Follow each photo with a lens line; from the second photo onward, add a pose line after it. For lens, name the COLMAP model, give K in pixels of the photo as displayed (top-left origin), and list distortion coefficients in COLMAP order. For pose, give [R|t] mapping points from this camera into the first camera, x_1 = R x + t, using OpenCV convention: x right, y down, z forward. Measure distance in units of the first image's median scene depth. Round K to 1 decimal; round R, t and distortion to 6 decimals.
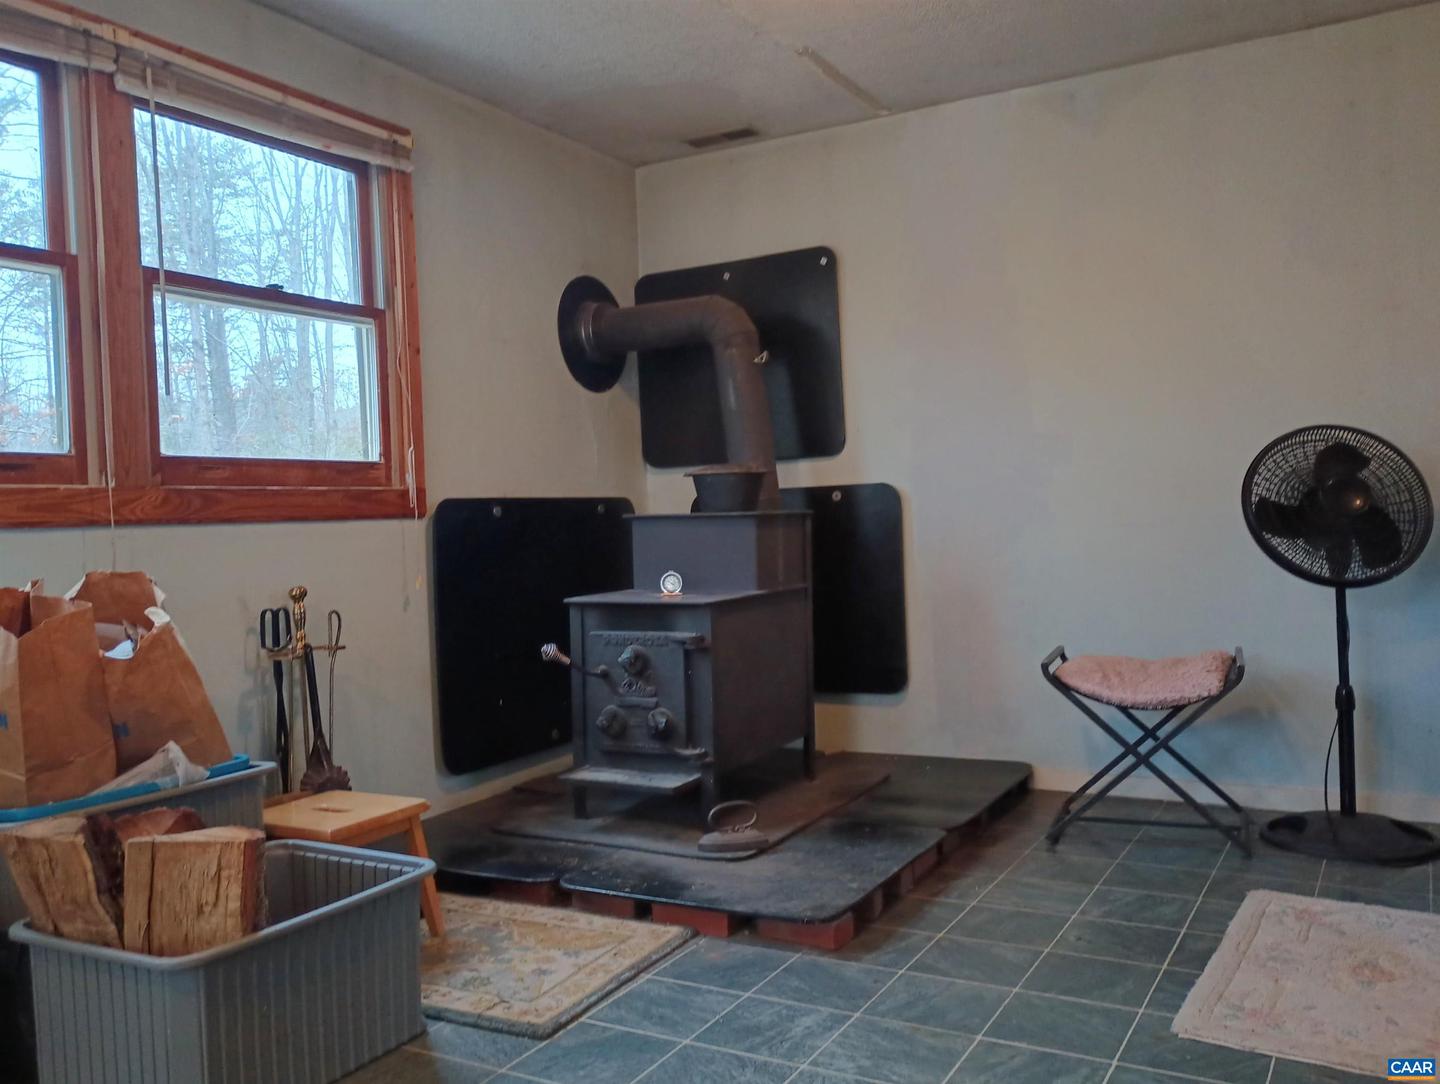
lens RADIAL K [[1205.4, 0, 694.7], [0, 1205.4, 545.0], [0, 0, 1]] dist [0.049312, -0.060284]
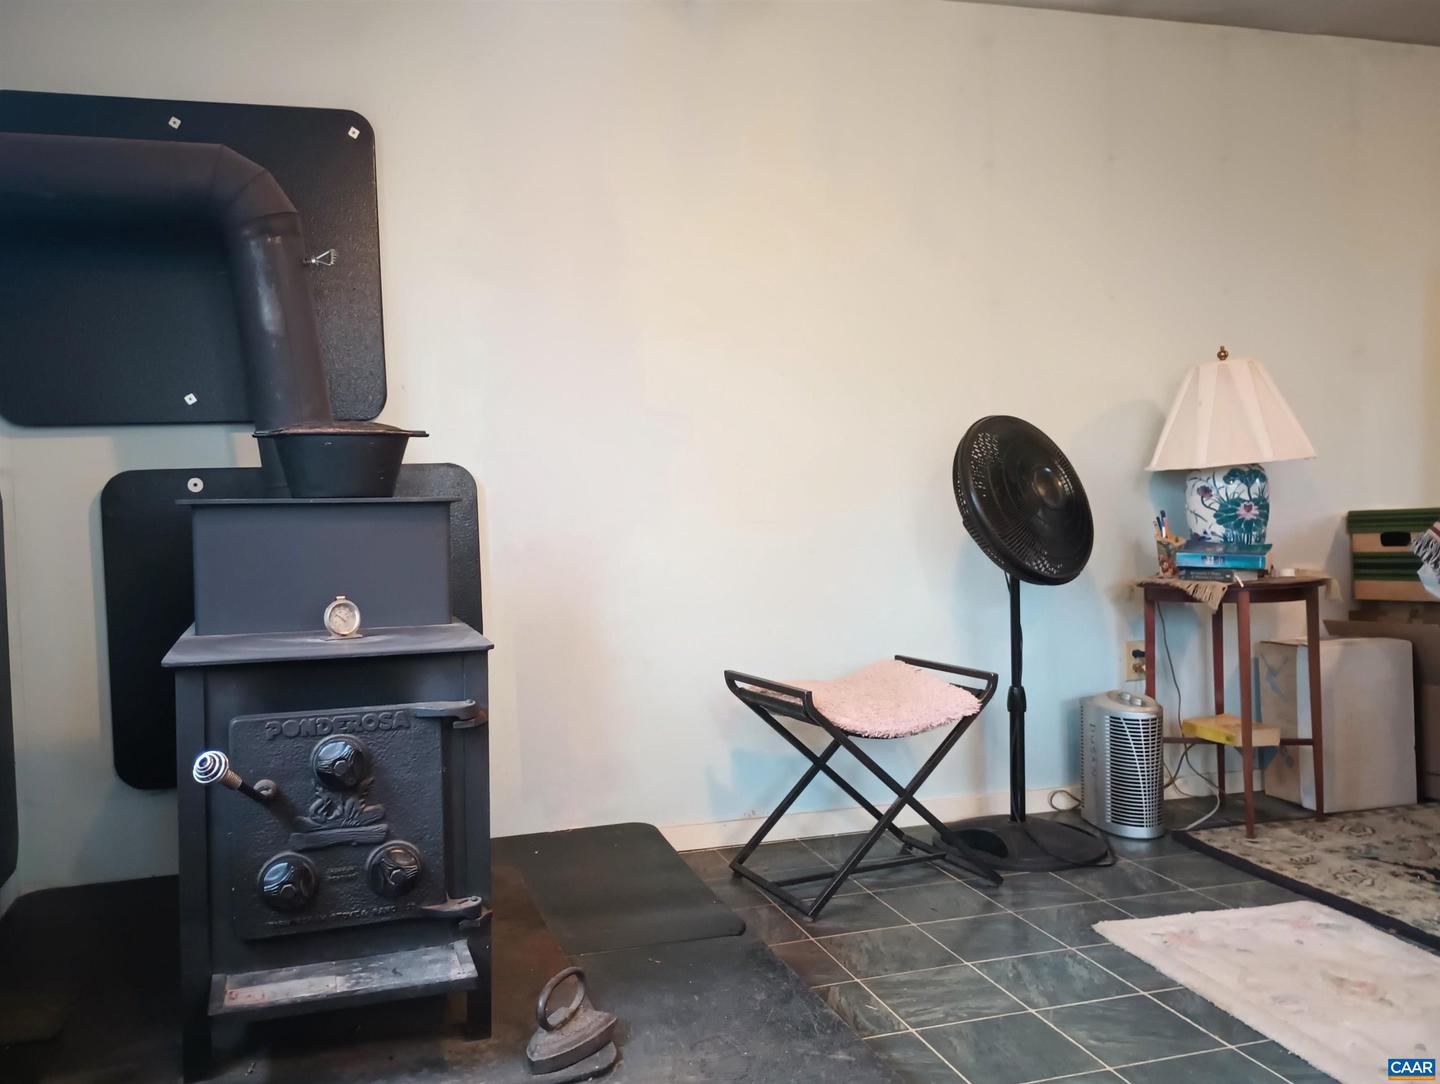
lens RADIAL K [[1205.4, 0, 694.7], [0, 1205.4, 545.0], [0, 0, 1]] dist [0.049312, -0.060284]
pose [[0.682305, -0.006468, 0.731039, -0.351970], [0.010734, 0.999942, -0.001171, -0.000027], [-0.730989, 0.008646, 0.682334, 0.522329]]
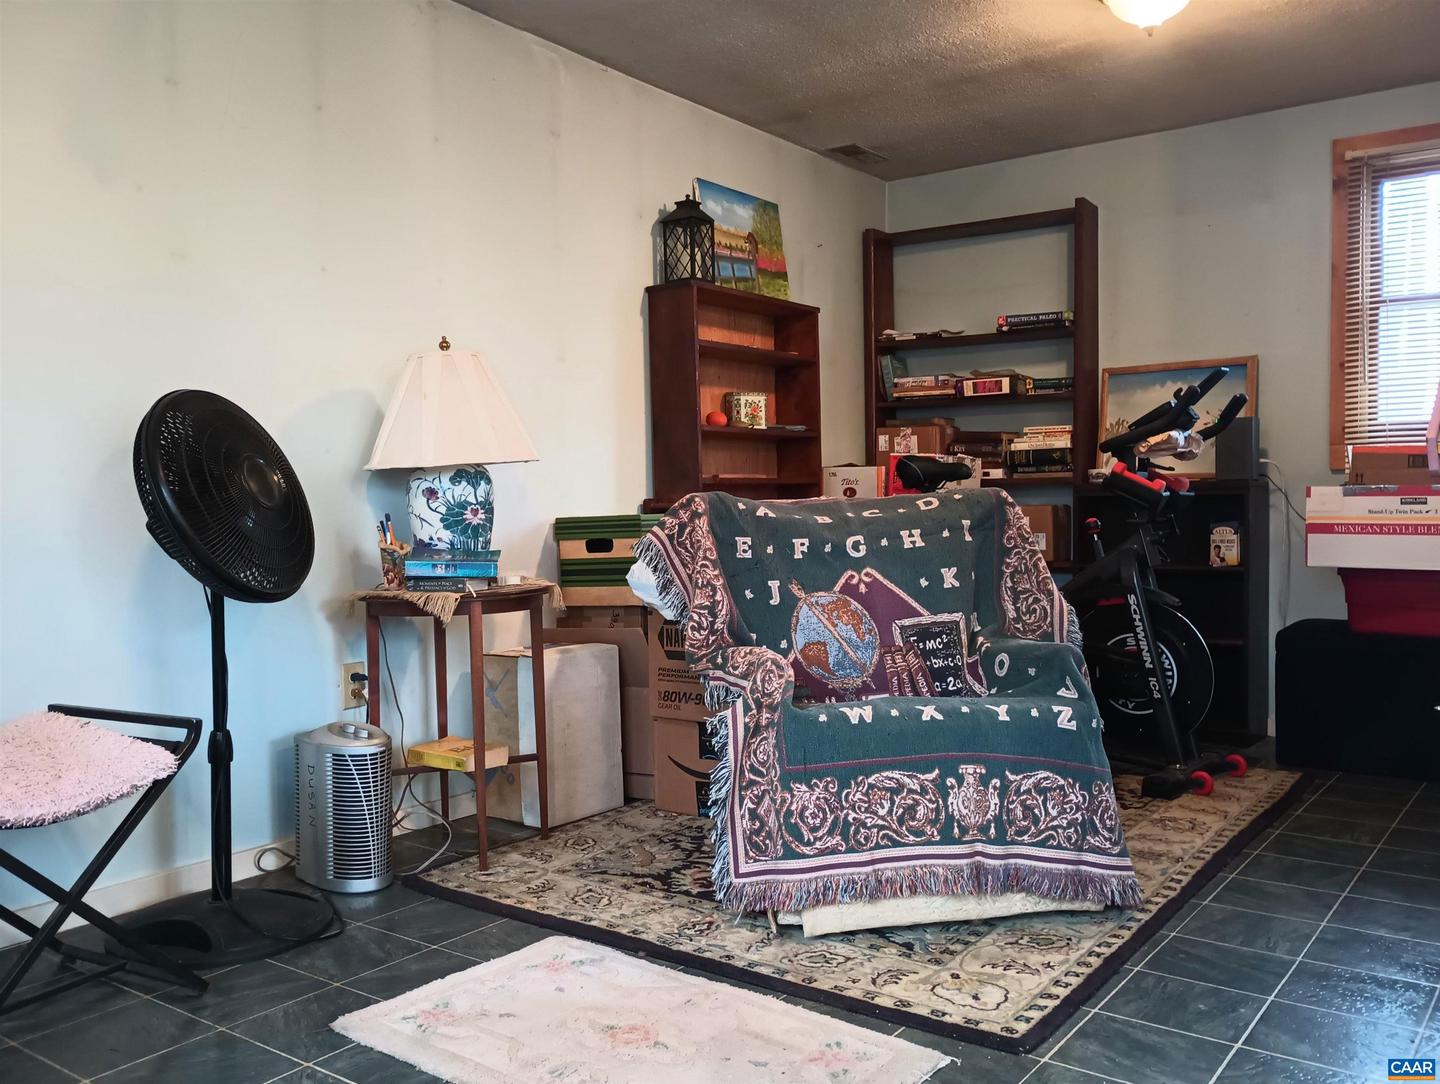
lens RADIAL K [[1205.4, 0, 694.7], [0, 1205.4, 545.0], [0, 0, 1]] dist [0.049312, -0.060284]
pose [[0.081584, 0.001043, 0.996666, -0.216478], [0.019983, 0.999797, -0.002682, 0.004331], [-0.996466, 0.020135, 0.081547, 0.628794]]
